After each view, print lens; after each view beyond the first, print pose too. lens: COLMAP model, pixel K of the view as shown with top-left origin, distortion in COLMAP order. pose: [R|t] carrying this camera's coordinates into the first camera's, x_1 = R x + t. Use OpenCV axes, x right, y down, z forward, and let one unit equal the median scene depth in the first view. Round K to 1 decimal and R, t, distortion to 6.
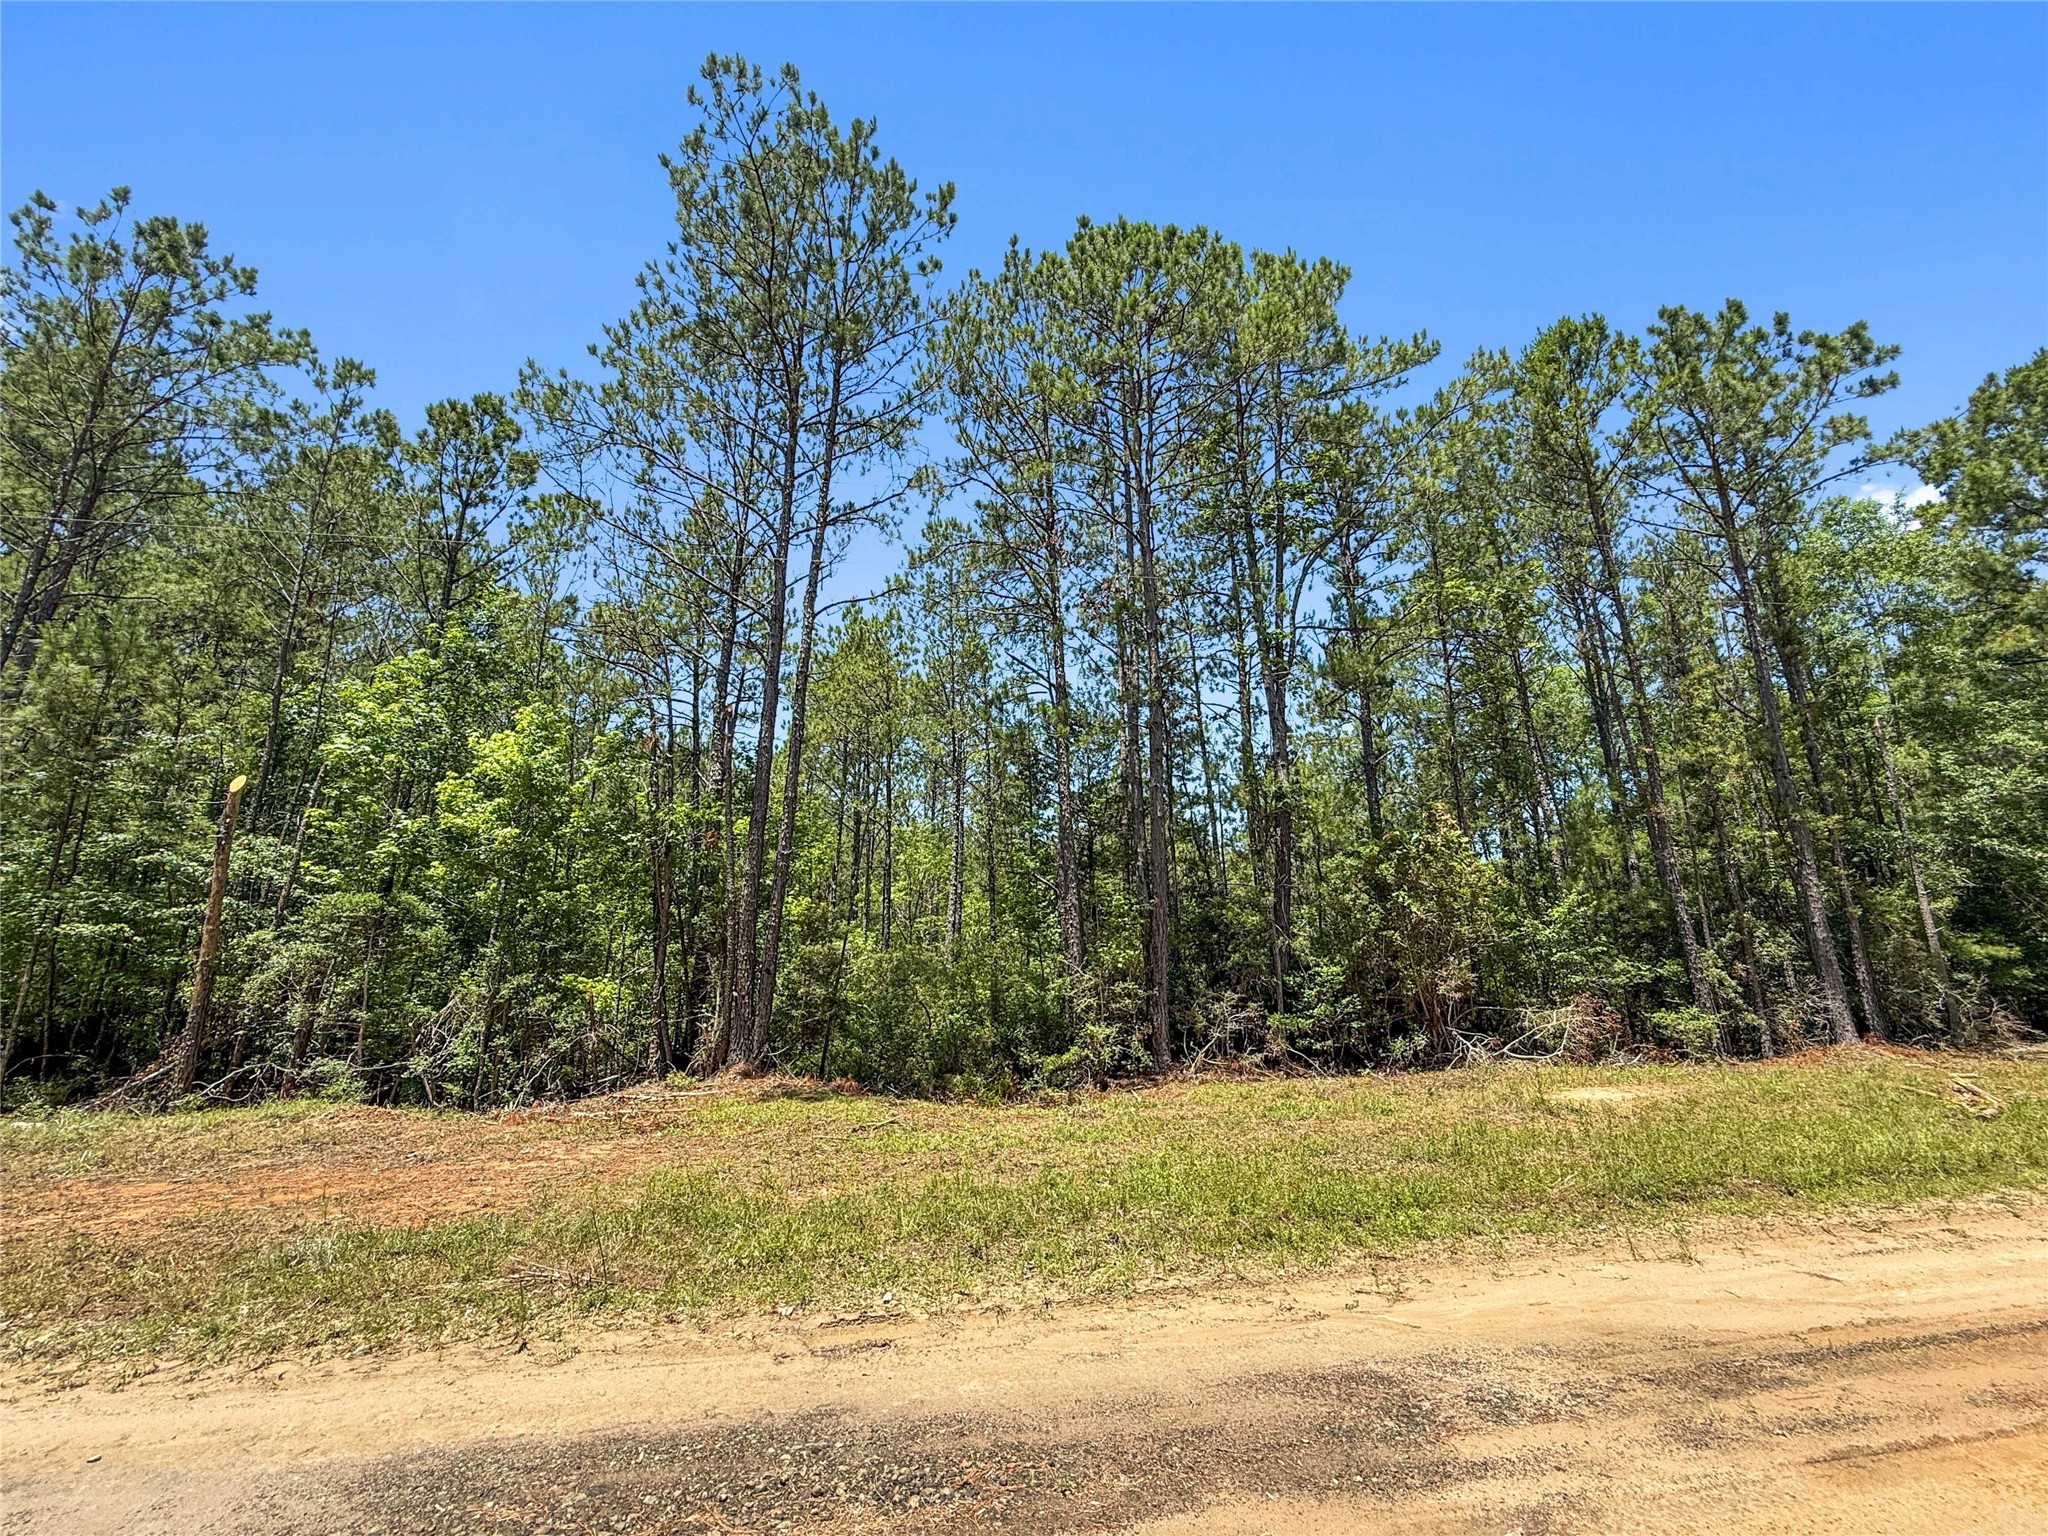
lens RADIAL K [[813.6, 0, 1024.0], [0, 813.6, 768.0], [0, 0, 1]] dist [0.000099, 0.000081]
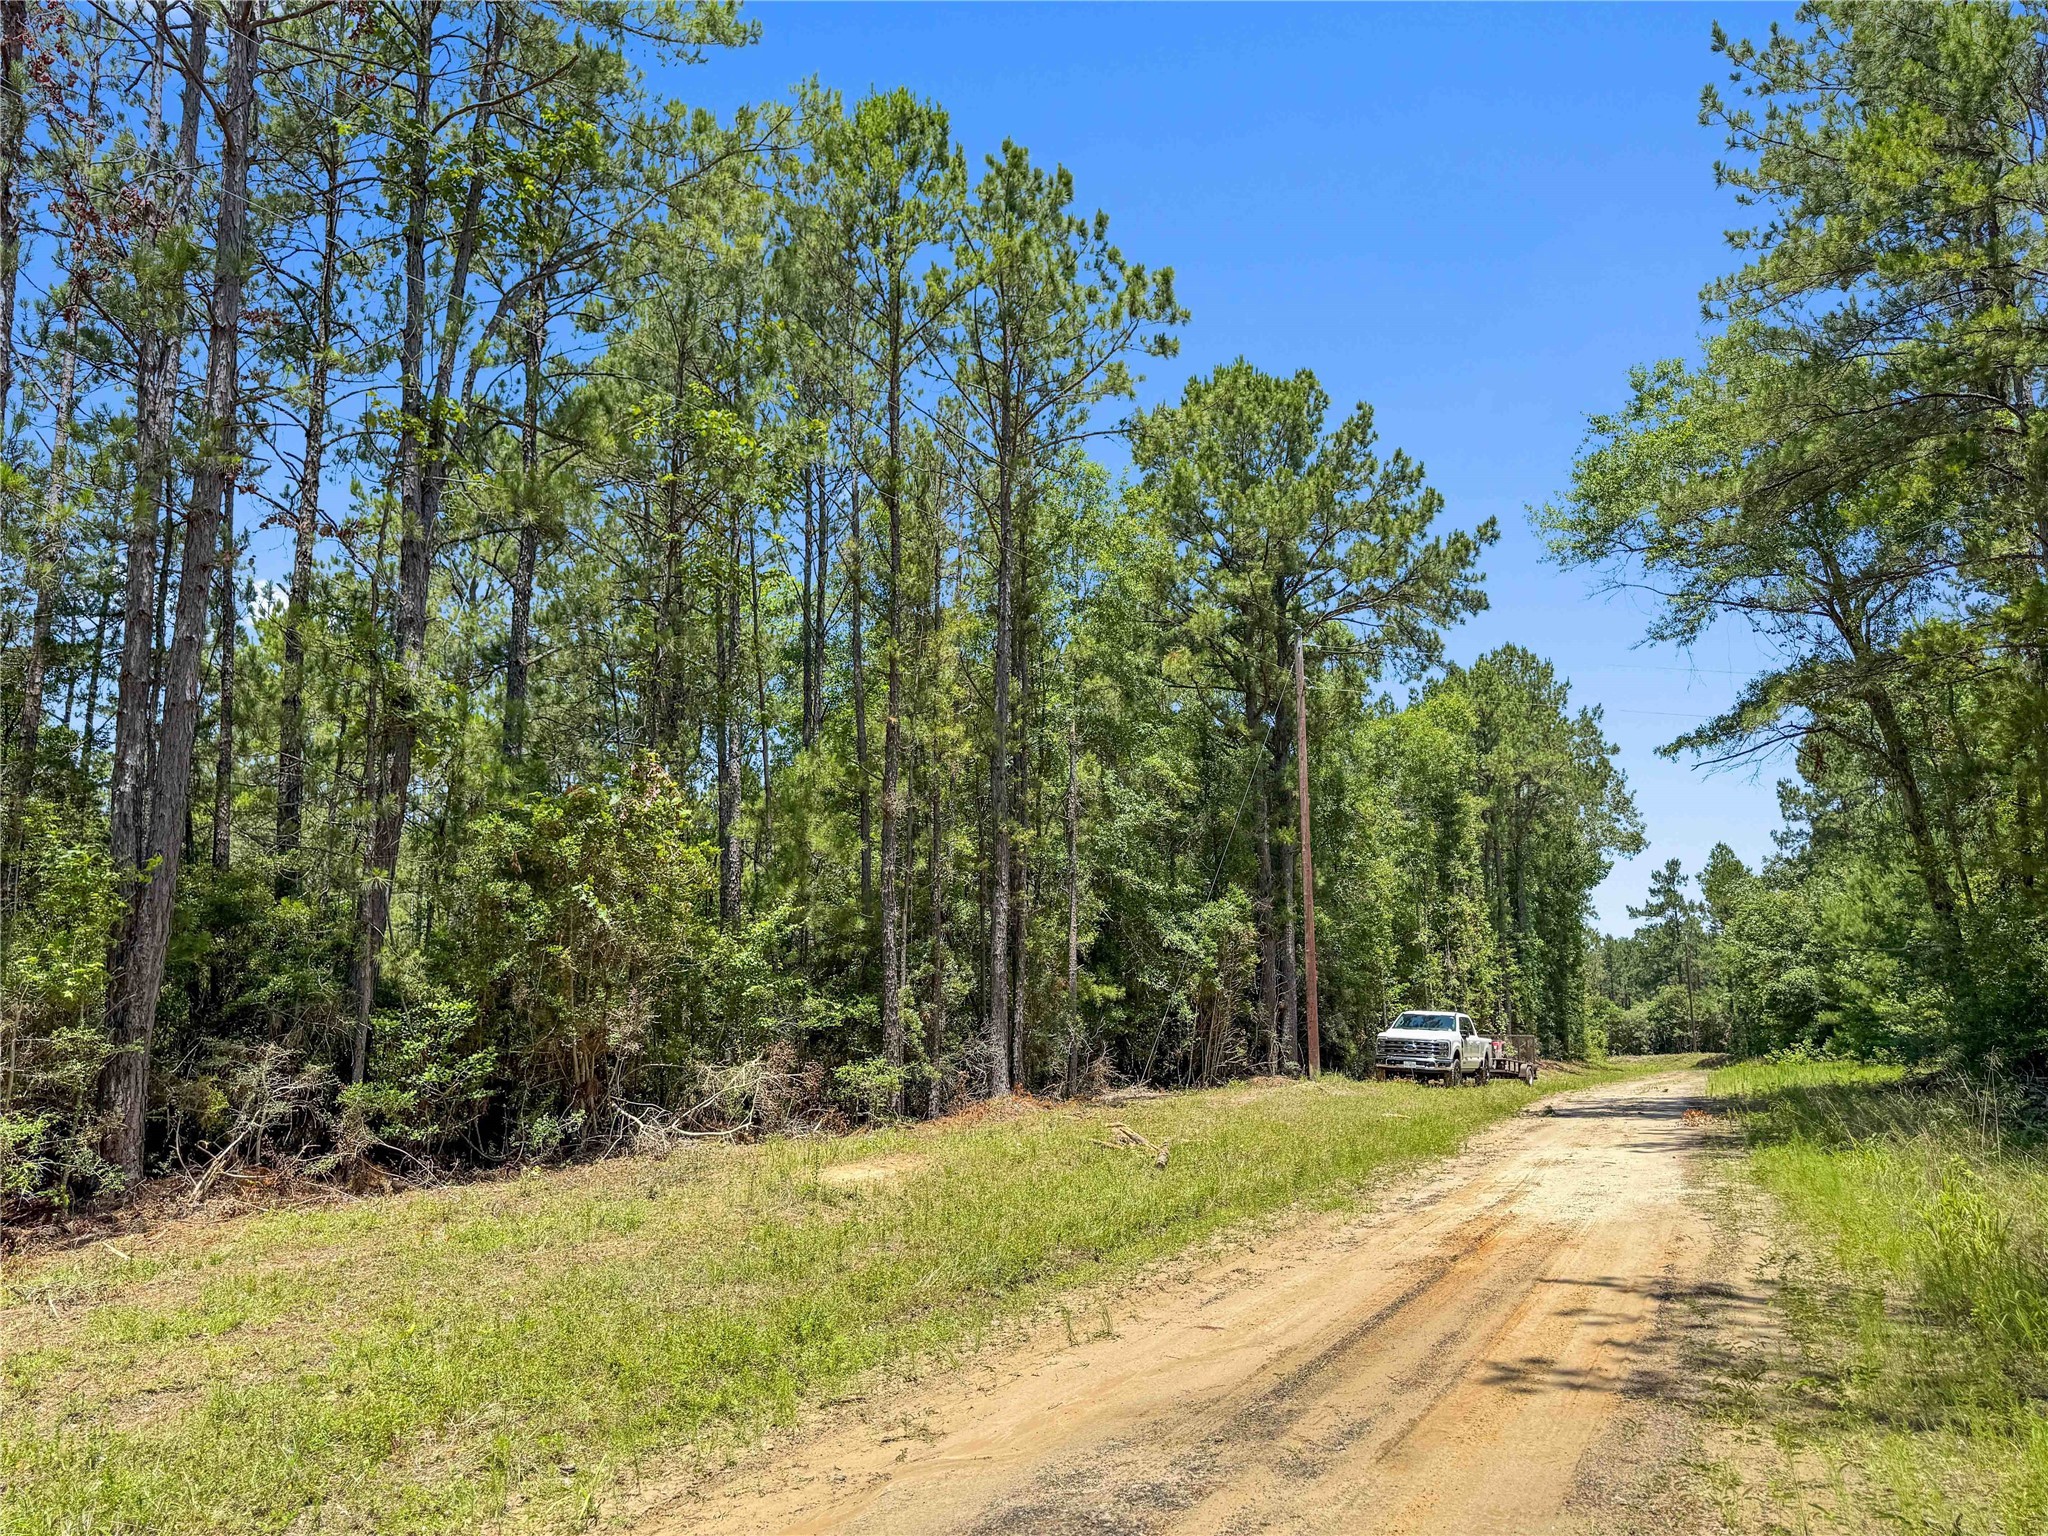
lens RADIAL K [[1447.4, 0, 1024.0], [0, 1447.4, 768.0], [0, 0, 1]] dist [-0.003776, -0.004371]
pose [[0.652837, 0.130873, 0.746107, -0.147961], [-0.192168, 0.981354, -0.003992, 0.004253], [-0.732718, -0.140772, 0.665814, 0.027654]]
